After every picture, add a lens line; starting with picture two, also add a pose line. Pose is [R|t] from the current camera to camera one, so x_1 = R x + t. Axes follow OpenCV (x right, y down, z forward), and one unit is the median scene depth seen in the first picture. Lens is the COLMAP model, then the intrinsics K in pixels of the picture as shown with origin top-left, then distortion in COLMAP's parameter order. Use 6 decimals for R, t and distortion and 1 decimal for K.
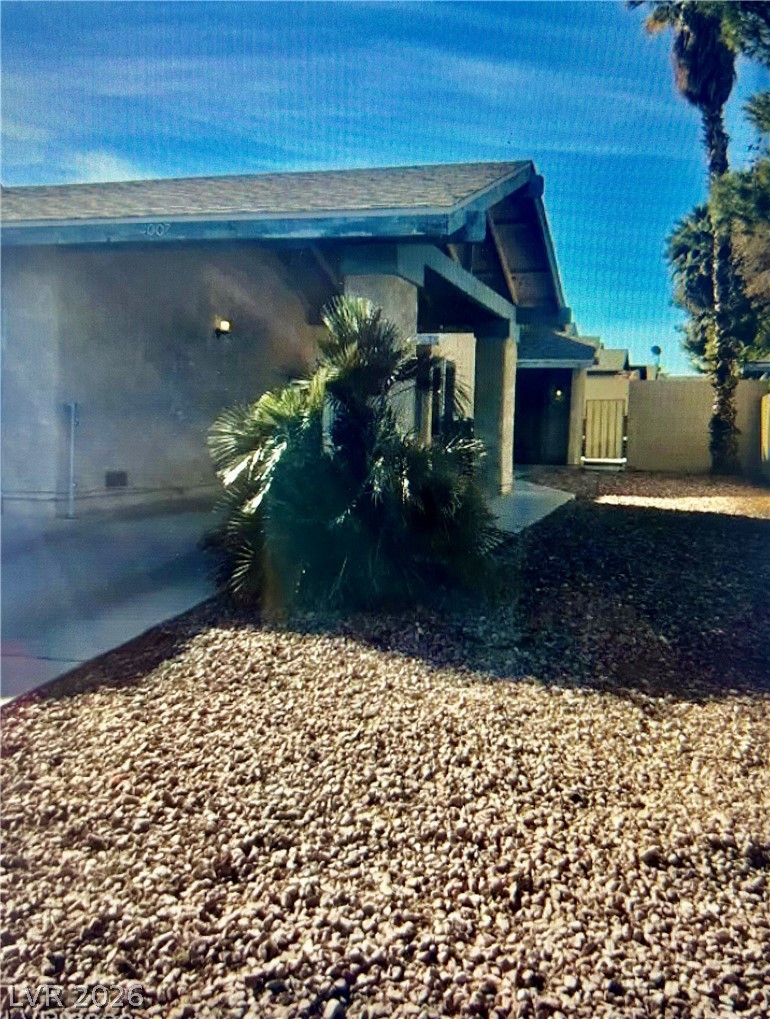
lens RADIAL K [[941.8, 0, 387.2], [0, 941.8, 506.2], [0, 0, 1]] dist [-0.063715, 0.000000]
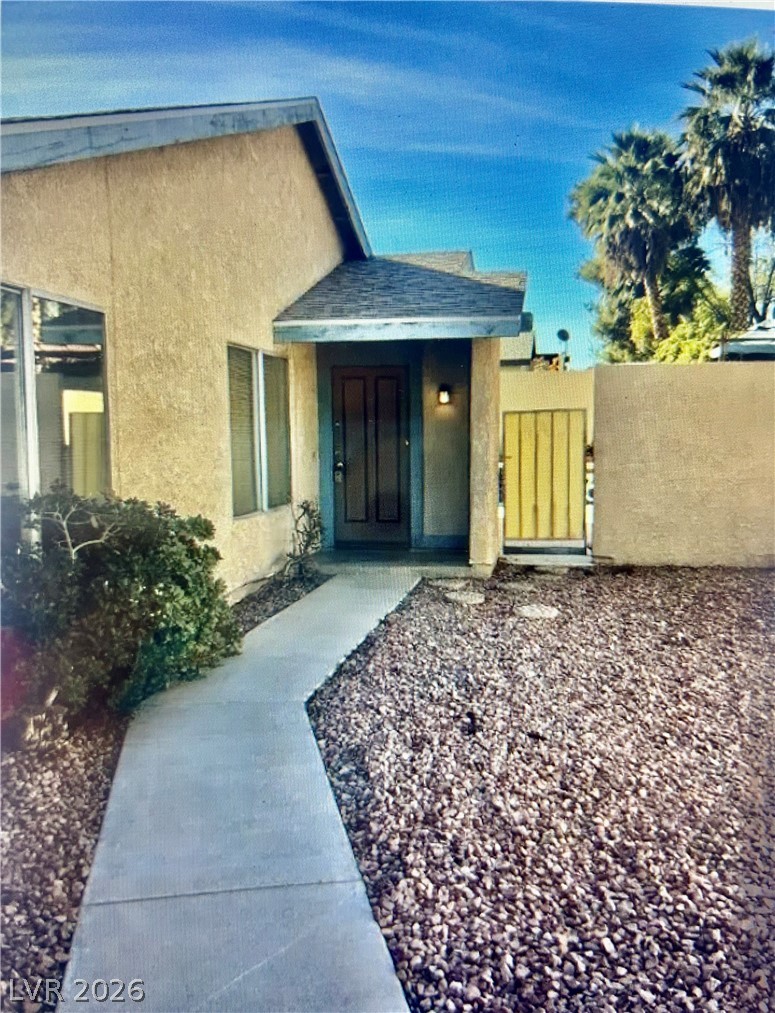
lens RADIAL K [[936.2, 0, 390.2], [0, 936.2, 509.7], [0, 0, 1]] dist [-0.063715, 0.000000]
pose [[0.991530, -0.040174, 0.123511, 0.102624], [0.040021, 0.999192, 0.003727, -0.070660], [-0.123561, 0.001248, 0.992336, 0.567558]]
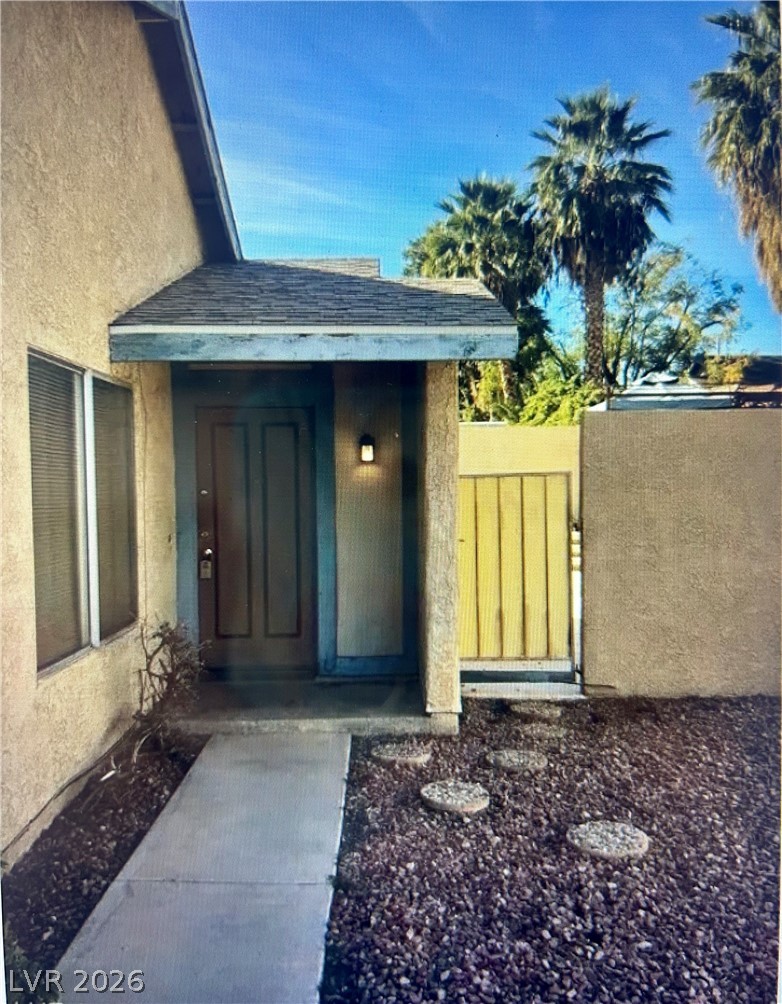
lens RADIAL K [[912.7, 0, 383.8], [0, 912.7, 498.9], [0, 0, 1]] dist [0.026706, 0.000000]
pose [[0.947741, -0.031860, 0.317447, 0.095823], [0.054522, 0.996538, -0.062758, -0.088757], [-0.314348, 0.076786, 0.946197, 0.730911]]
